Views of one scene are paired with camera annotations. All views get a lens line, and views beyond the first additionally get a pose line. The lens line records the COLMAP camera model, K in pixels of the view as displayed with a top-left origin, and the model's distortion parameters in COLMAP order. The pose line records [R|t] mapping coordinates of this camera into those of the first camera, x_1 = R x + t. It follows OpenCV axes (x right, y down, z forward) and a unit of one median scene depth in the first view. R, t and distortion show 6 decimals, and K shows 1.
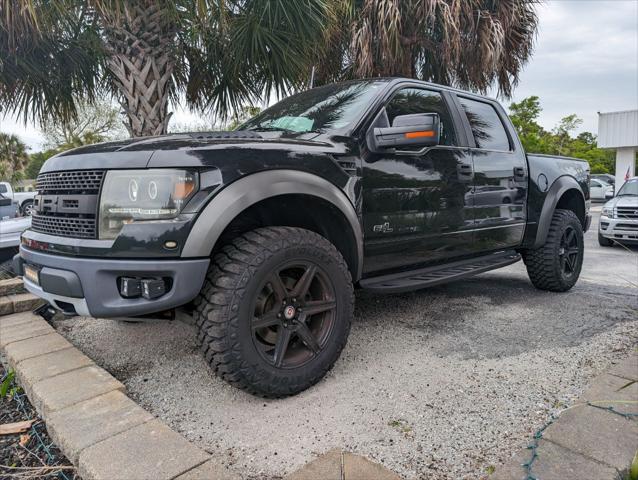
lens RADIAL K [[458.3, 0, 321.5], [0, 458.3, 241.0], [0, 0, 1]] dist [0.022933, -0.013226]
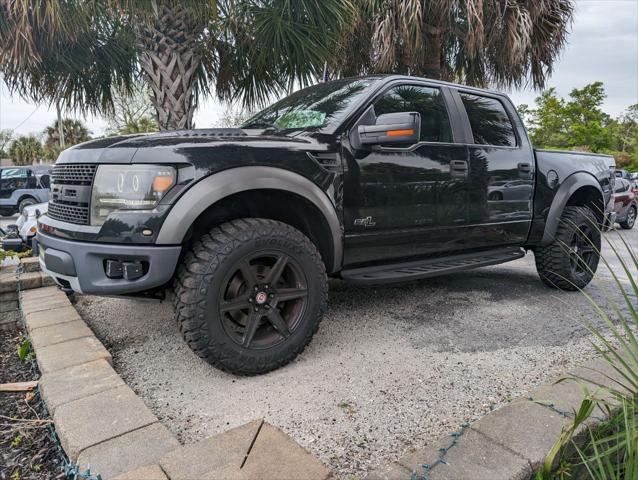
lens RADIAL K [[458.3, 0, 319.1], [0, 458.3, 235.1], [0, 0, 1]] dist [0.022933, -0.013226]
pose [[0.993718, 0.033939, -0.106646, 0.158650], [-0.032184, 0.999317, 0.018136, -0.014947], [0.107189, -0.014590, 0.994132, -0.054787]]
